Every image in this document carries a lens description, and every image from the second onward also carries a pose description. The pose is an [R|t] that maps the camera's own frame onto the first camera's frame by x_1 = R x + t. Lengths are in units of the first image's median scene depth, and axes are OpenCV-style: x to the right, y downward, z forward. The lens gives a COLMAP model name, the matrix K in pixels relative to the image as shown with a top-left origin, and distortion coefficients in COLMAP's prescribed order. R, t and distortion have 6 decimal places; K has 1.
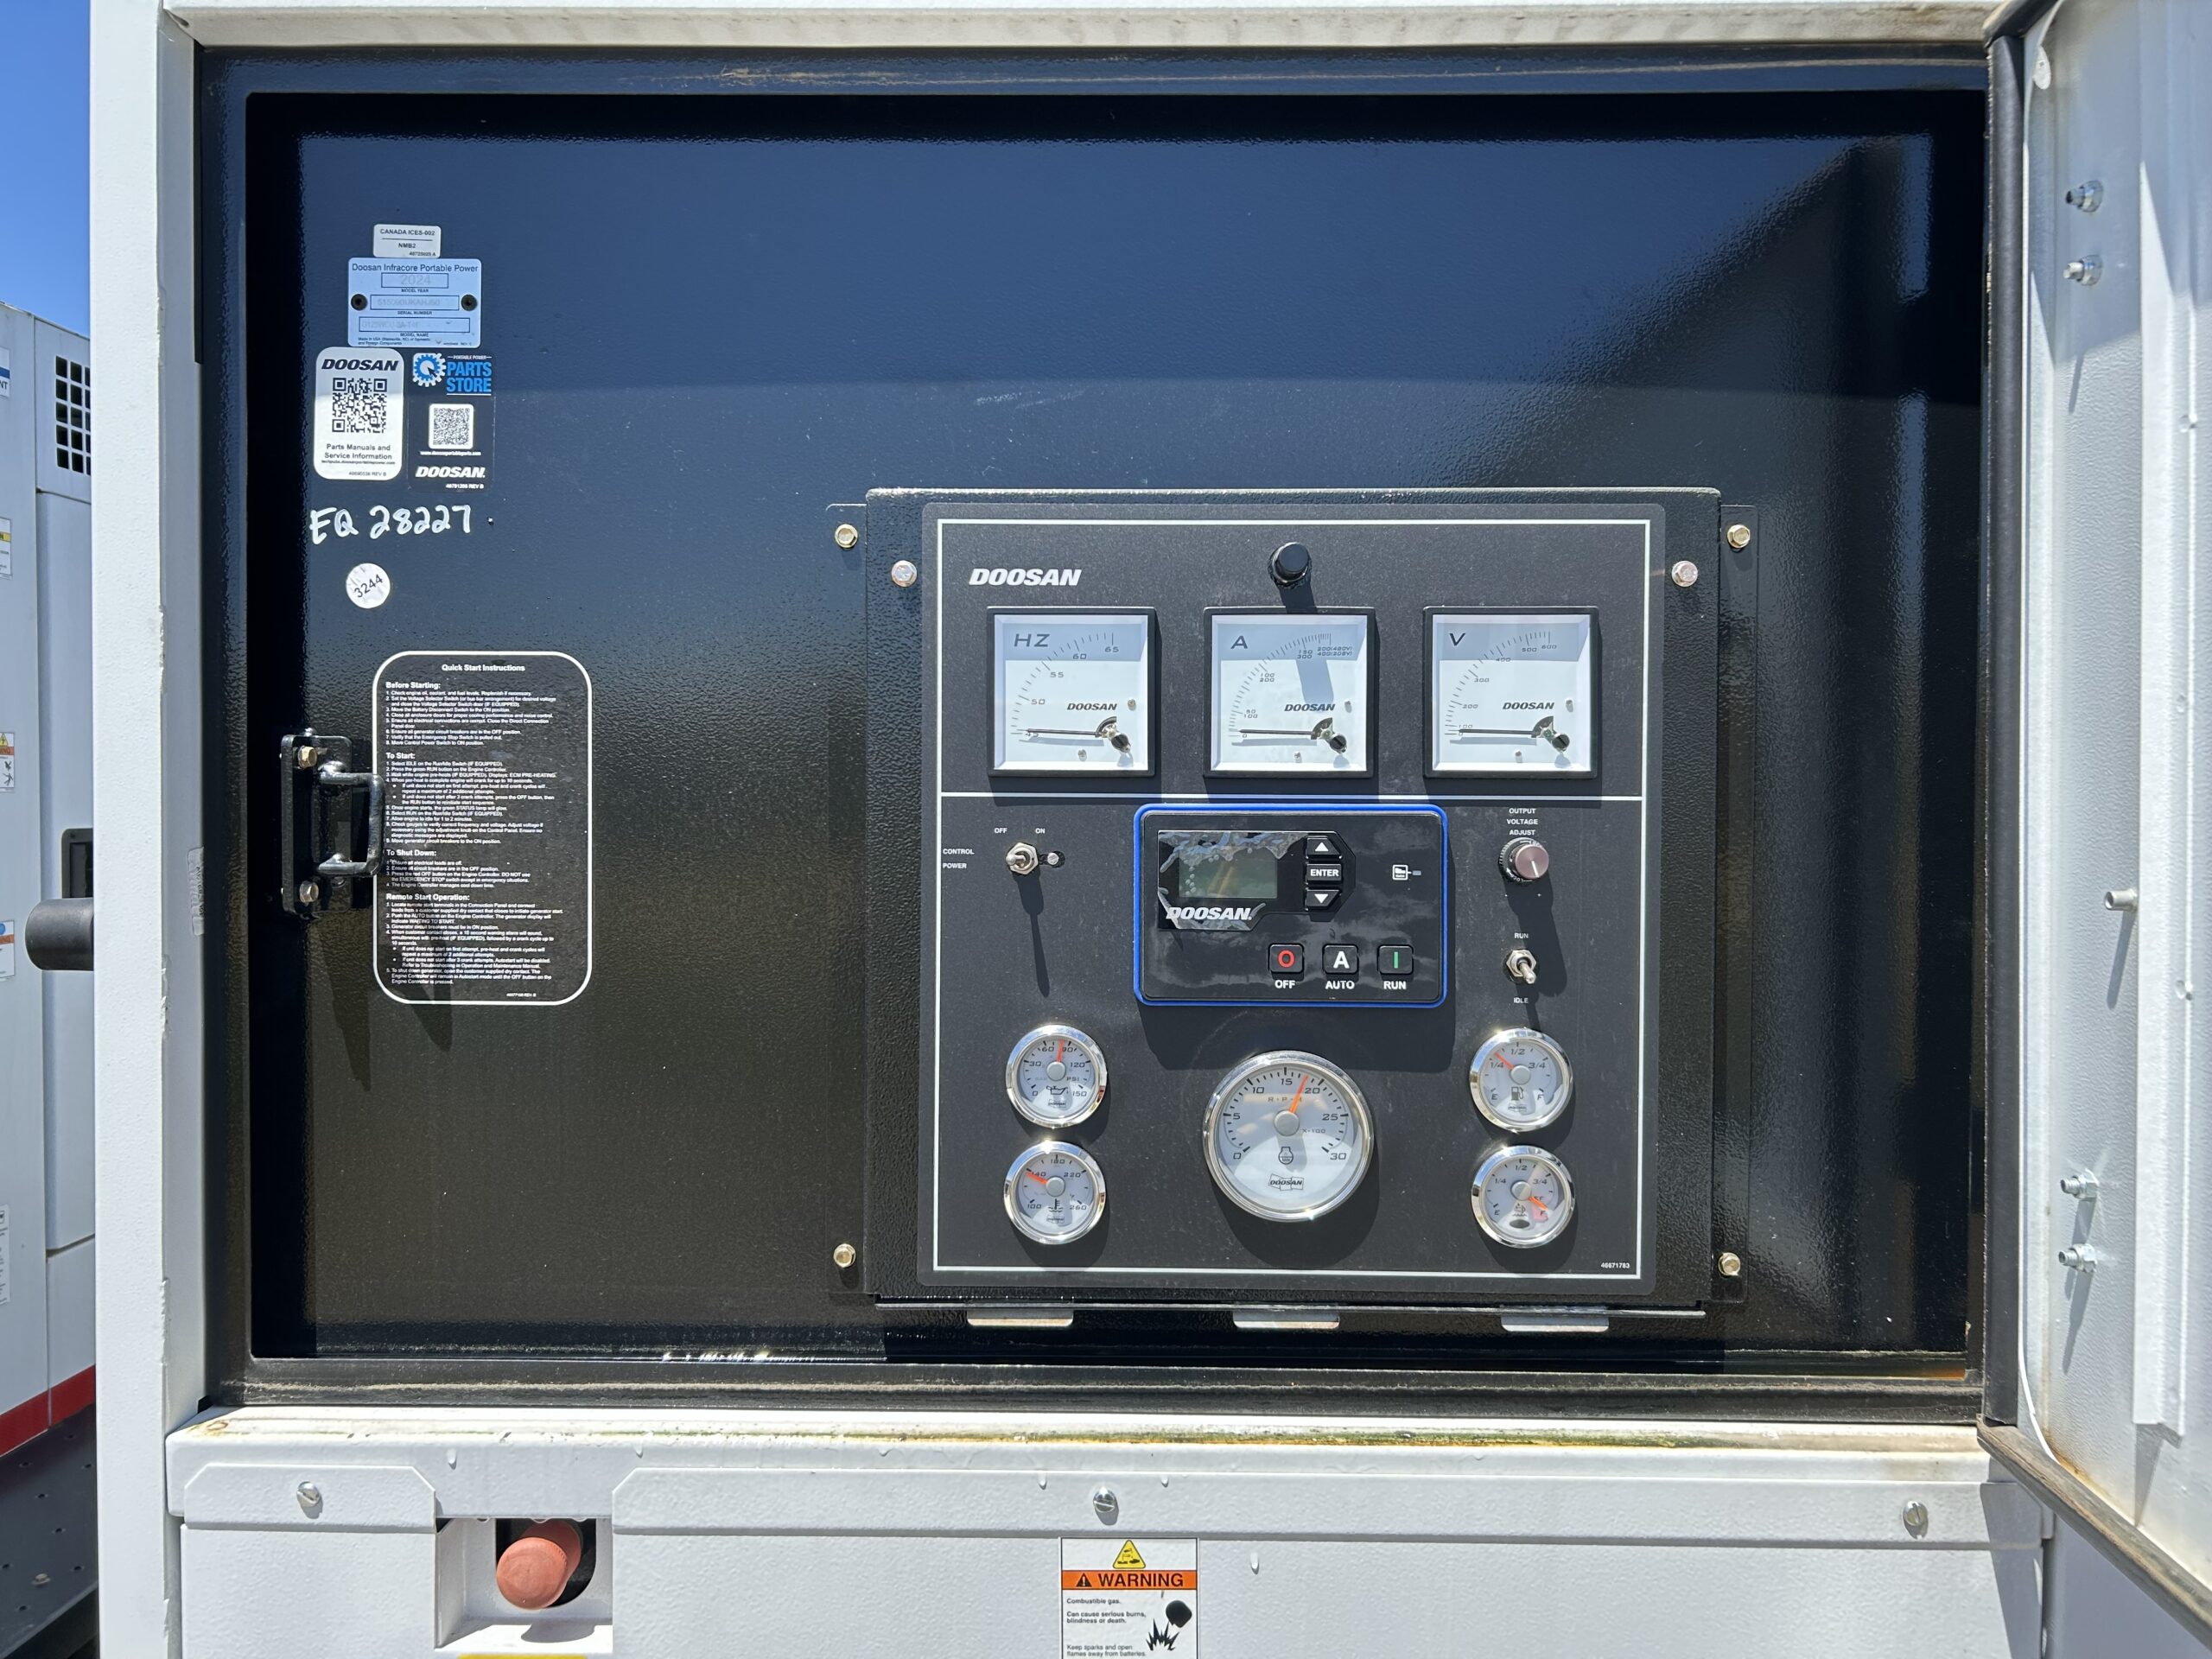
lens RADIAL K [[1697.2, 0, 1111.7], [0, 1697.2, 818.3], [0, 0, 1]] dist [0.013318, -0.010745]
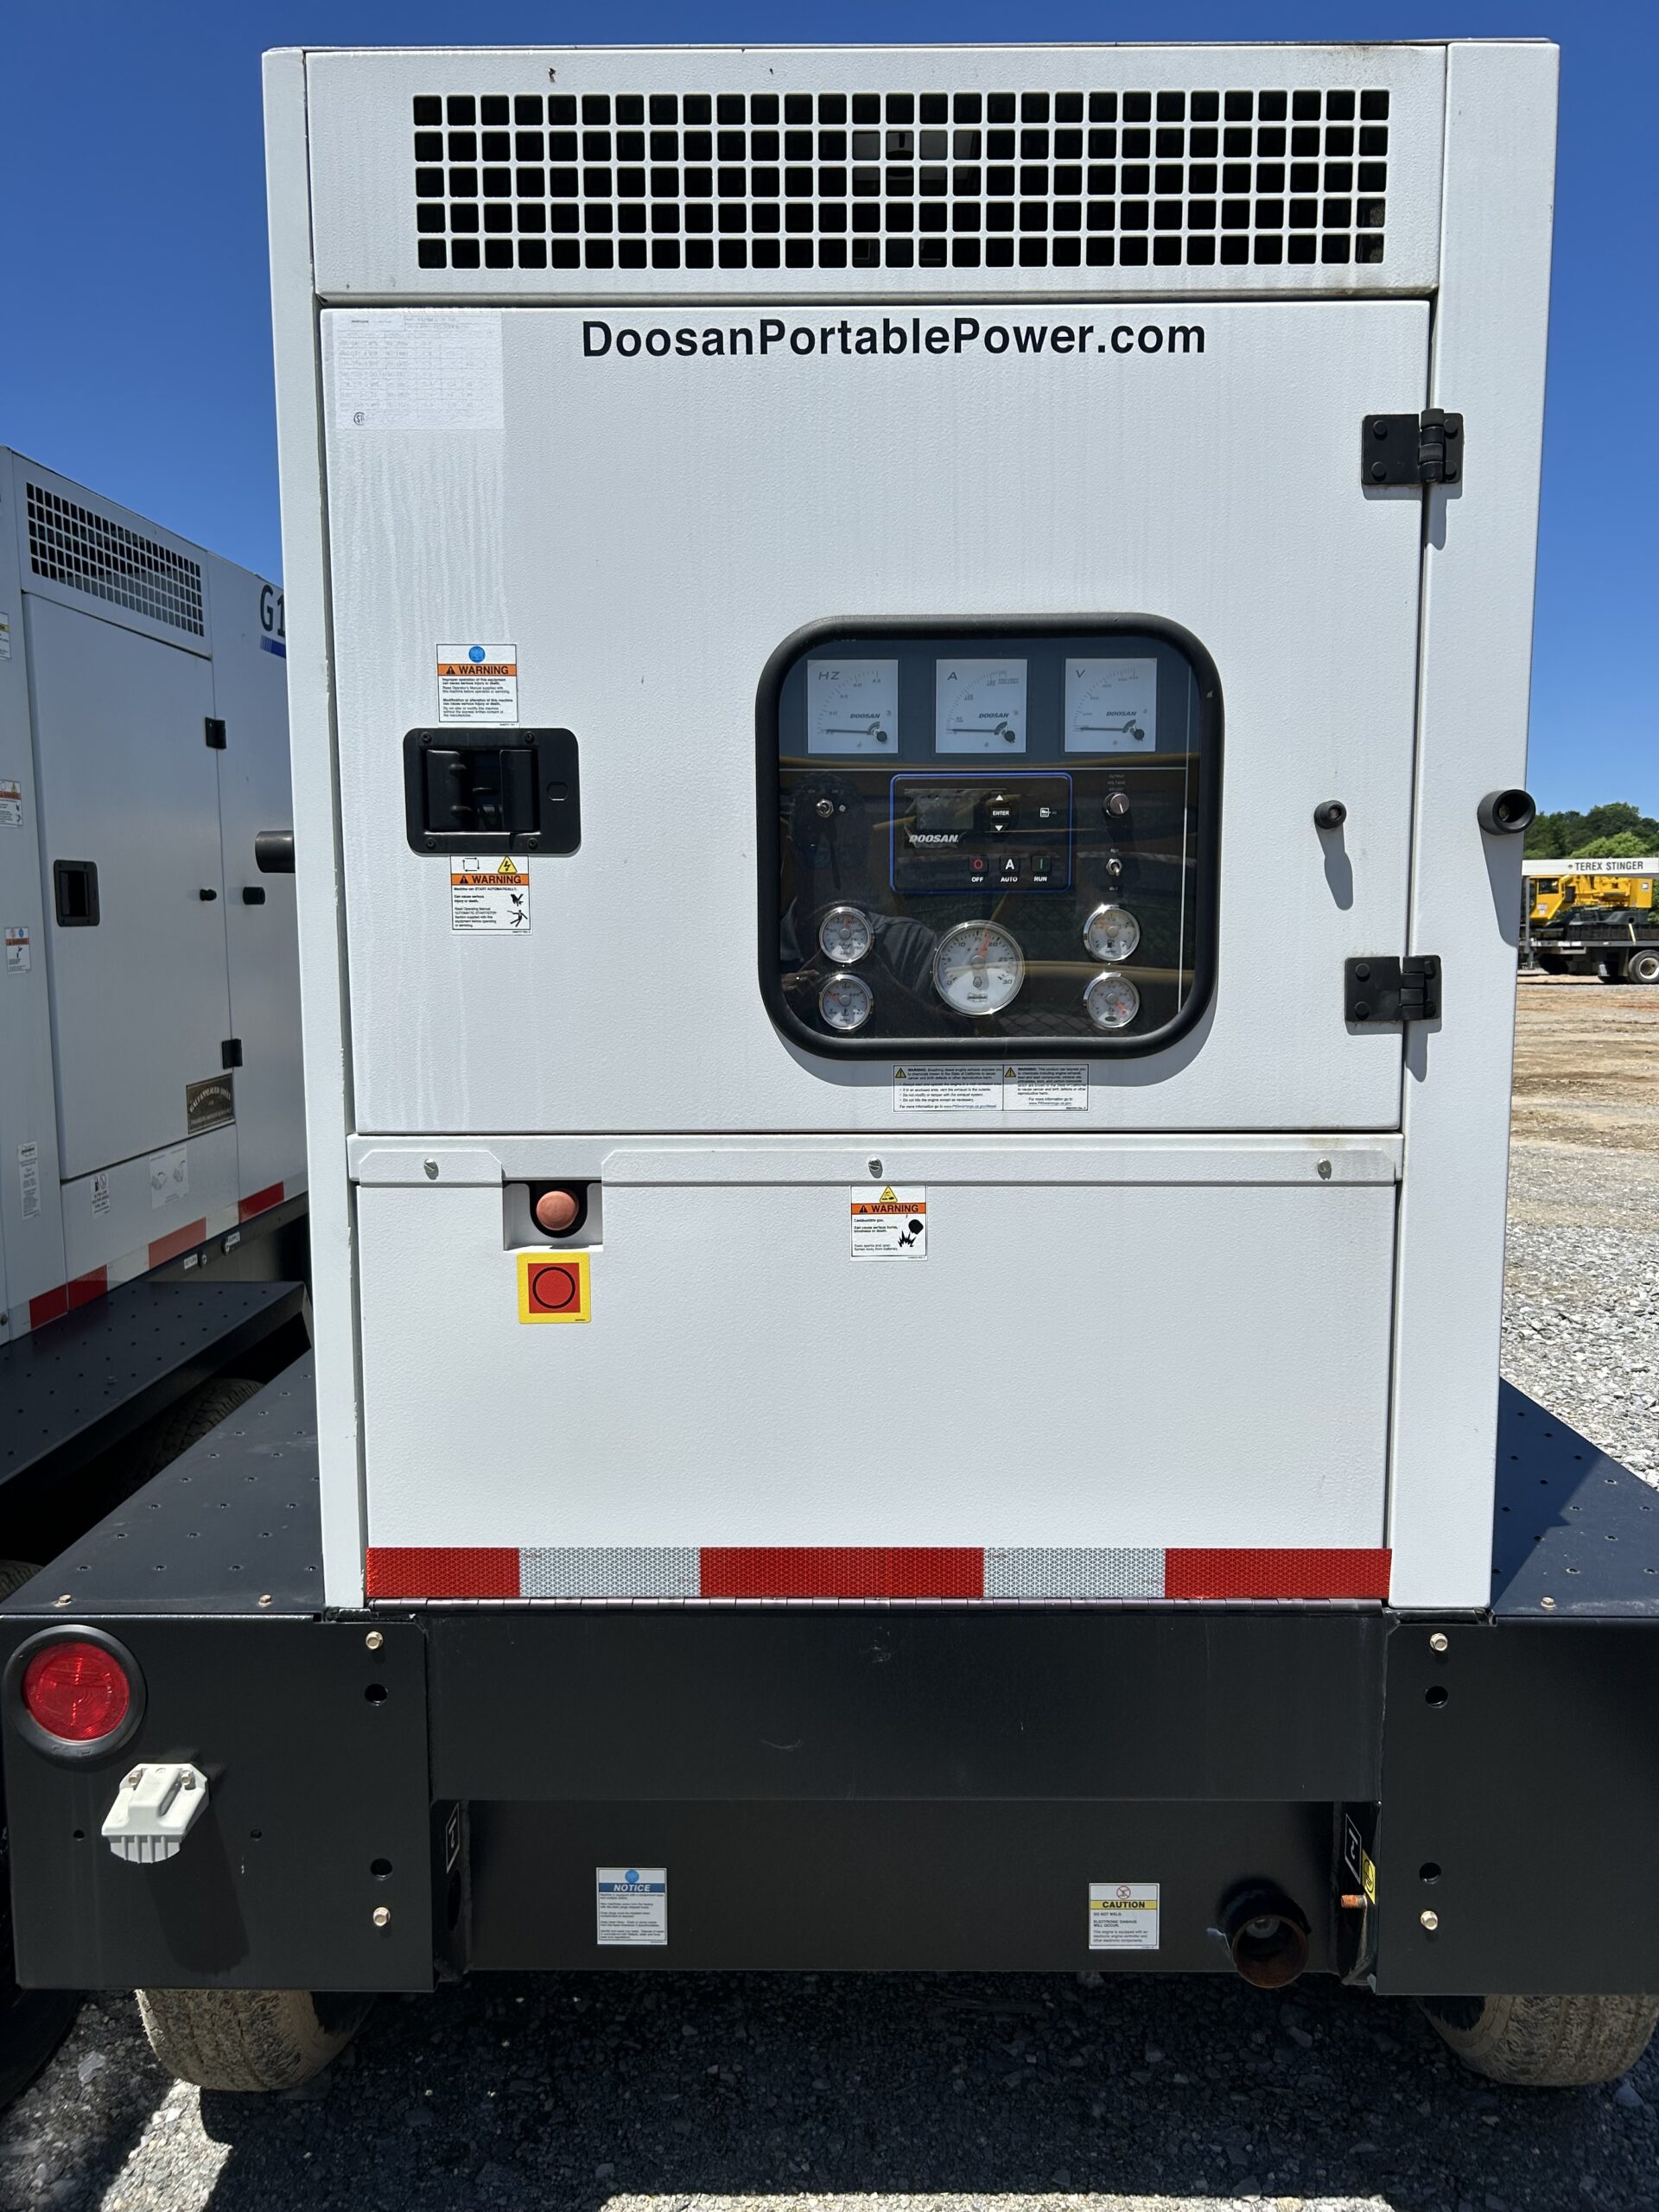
lens RADIAL K [[1697.2, 0, 822.1], [0, 1697.2, 1111.7], [0, 0, 1]] dist [0.013318, -0.010745]
pose [[0.999931, -0.003928, -0.011088, -0.038072], [0.005123, 0.993924, 0.109948, 0.142839], [0.010589, -0.109997, 0.993875, -0.749304]]
